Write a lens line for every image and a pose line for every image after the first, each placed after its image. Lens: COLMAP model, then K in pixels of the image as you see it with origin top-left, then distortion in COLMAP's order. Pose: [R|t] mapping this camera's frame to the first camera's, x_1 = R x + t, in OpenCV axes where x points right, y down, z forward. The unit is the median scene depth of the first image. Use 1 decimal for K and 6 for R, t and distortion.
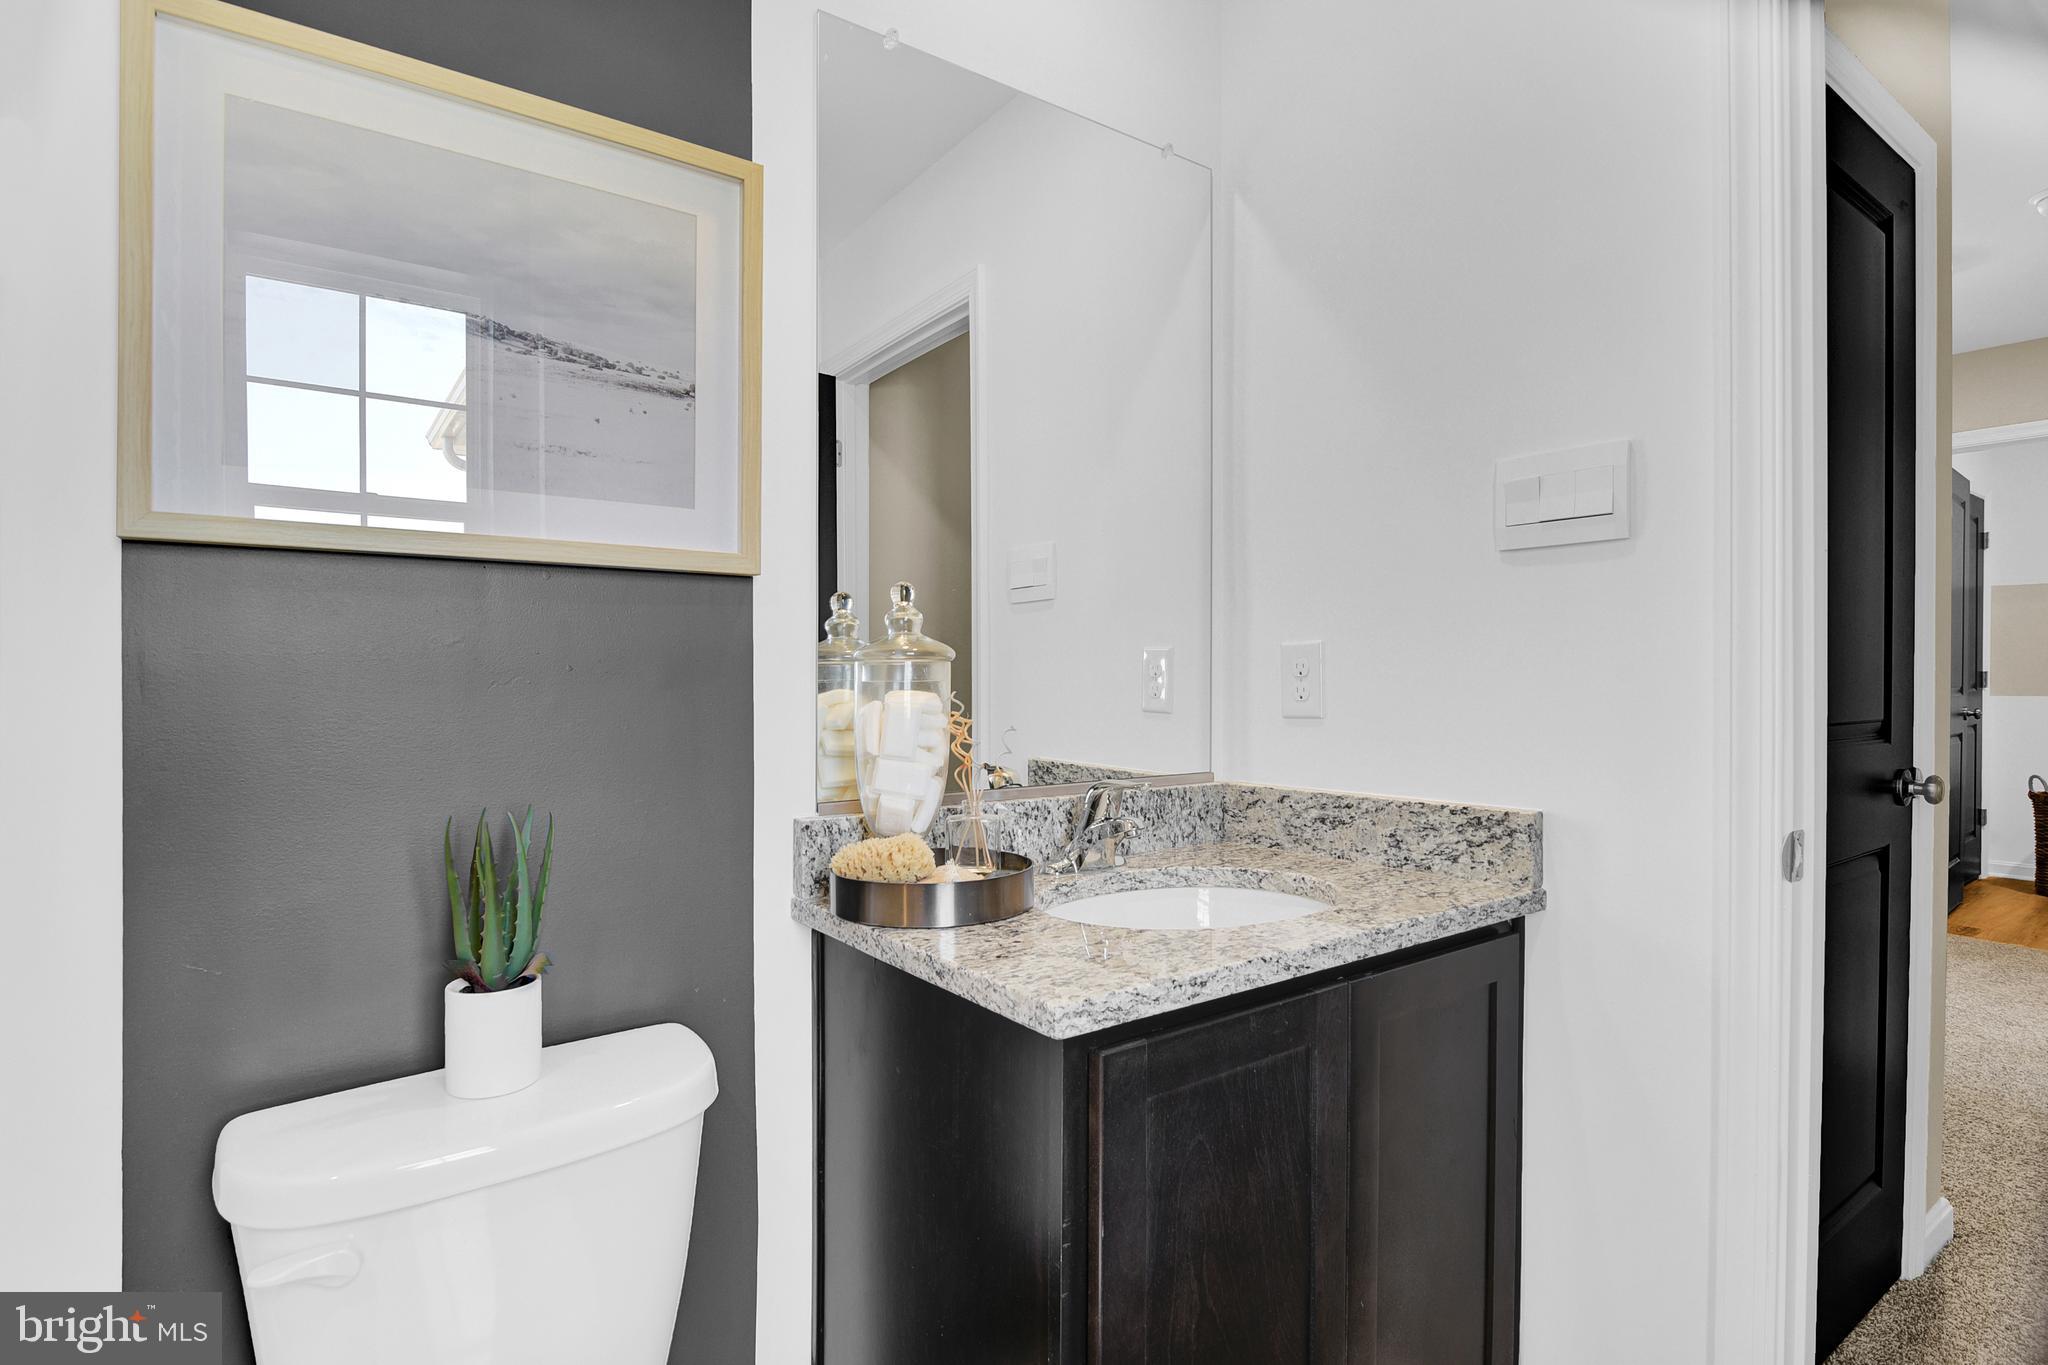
lens RADIAL K [[1003.5, 0, 1029.5], [0, 1003.5, 704.3], [0, 0, 1]] dist [-0.003294, -0.000274]
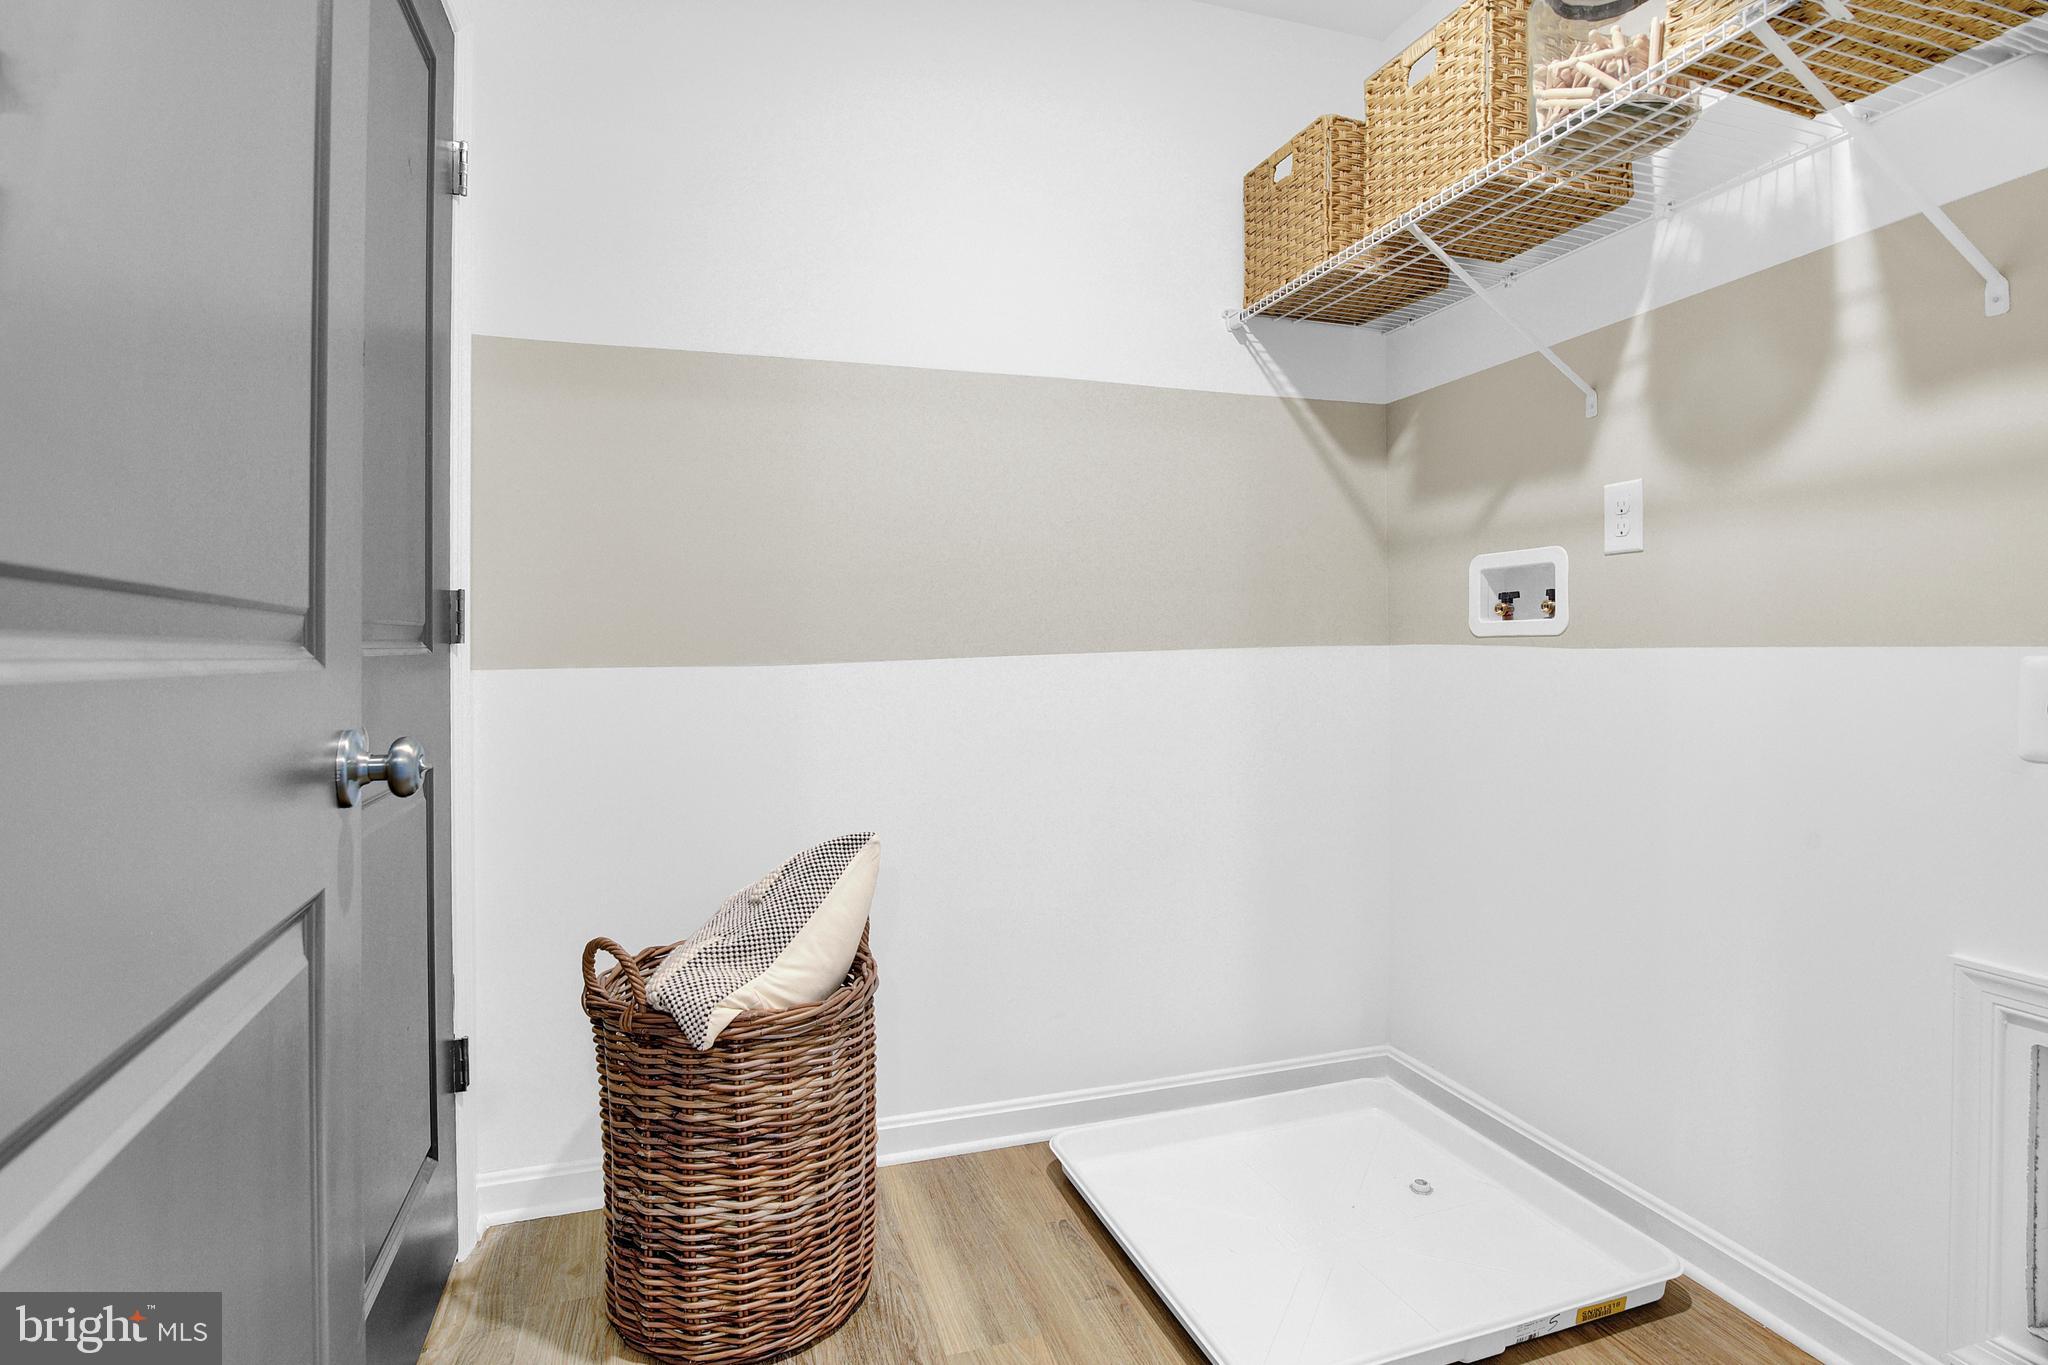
lens RADIAL K [[1032.5, 0, 1028.8], [0, 1032.5, 662.2], [0, 0, 1]] dist [-0.021381, -0.000270]
pose [[0.297437, 0.003478, 0.954735, 0.711118], [0.015555, 0.999843, -0.008488, -0.005876], [-0.954615, 0.017375, 0.297336, 0.743394]]
